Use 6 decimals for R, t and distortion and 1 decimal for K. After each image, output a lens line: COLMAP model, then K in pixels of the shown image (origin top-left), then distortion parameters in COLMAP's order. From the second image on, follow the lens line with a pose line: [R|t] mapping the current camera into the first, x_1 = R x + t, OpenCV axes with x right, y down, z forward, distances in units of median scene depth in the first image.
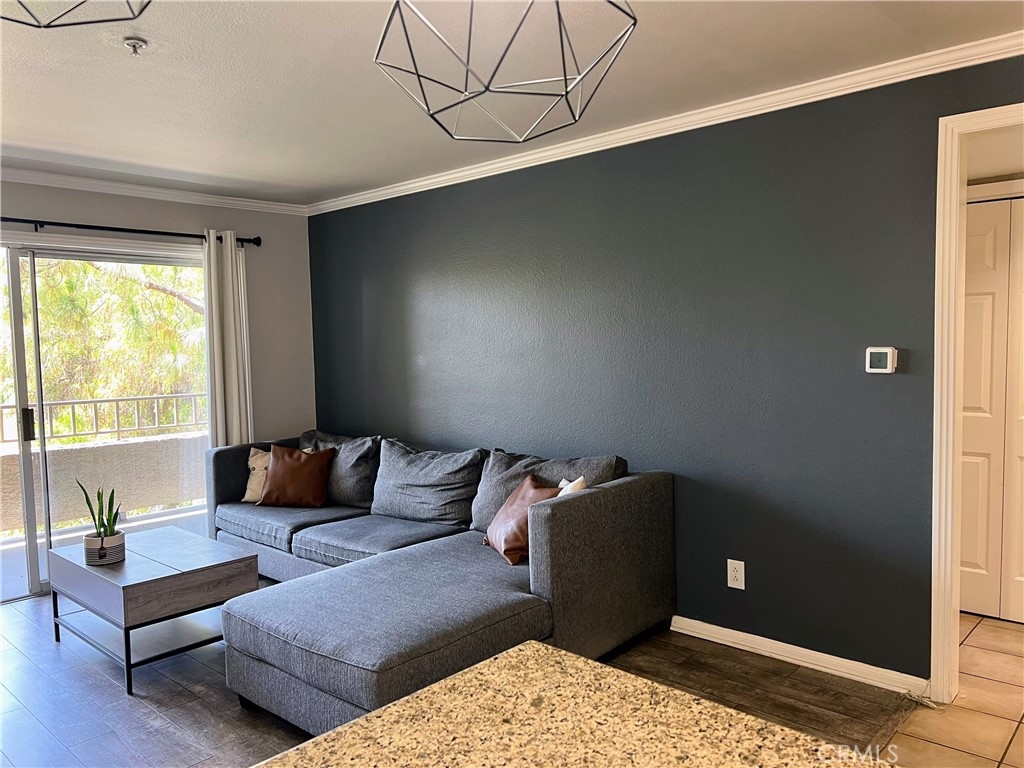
lens RADIAL K [[765.3, 0, 498.5], [0, 765.3, 388.6], [0, 0, 1]] dist [0.030262, -0.004849]
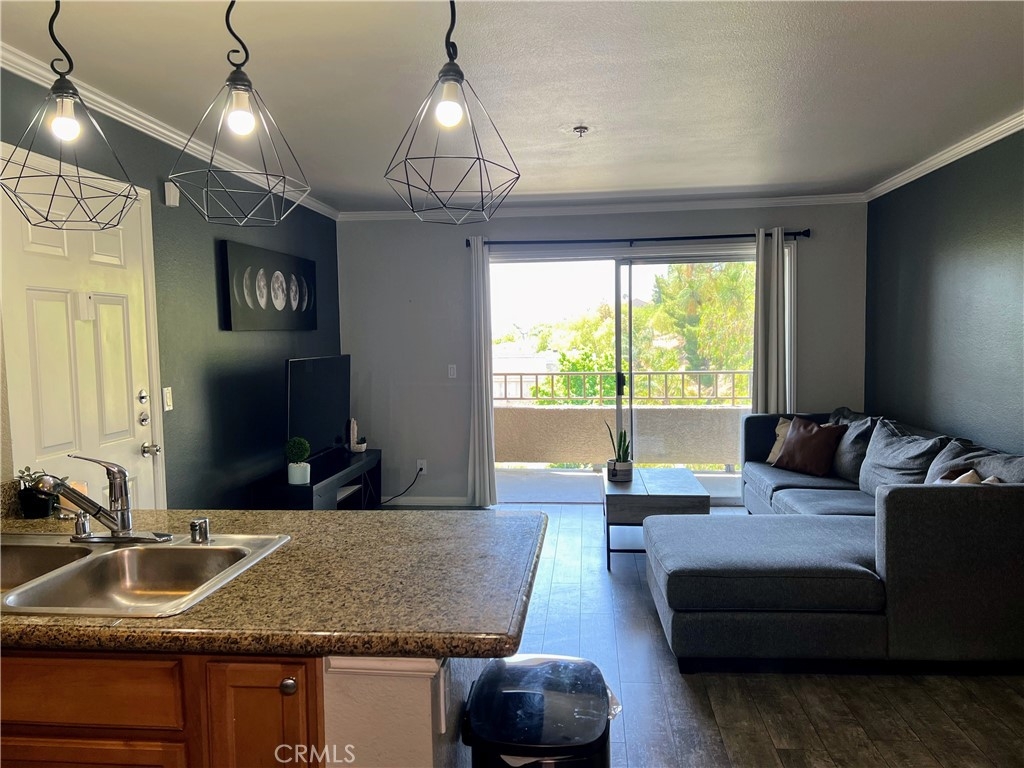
lens RADIAL K [[765.3, 0, 498.5], [0, 765.3, 388.6], [0, 0, 1]] dist [0.030262, -0.004849]
pose [[0.588473, 0.066265, -0.805797, 0.367765], [-0.044774, 0.997777, 0.049355, -0.003309], [0.807276, 0.007035, 0.590132, -0.013027]]
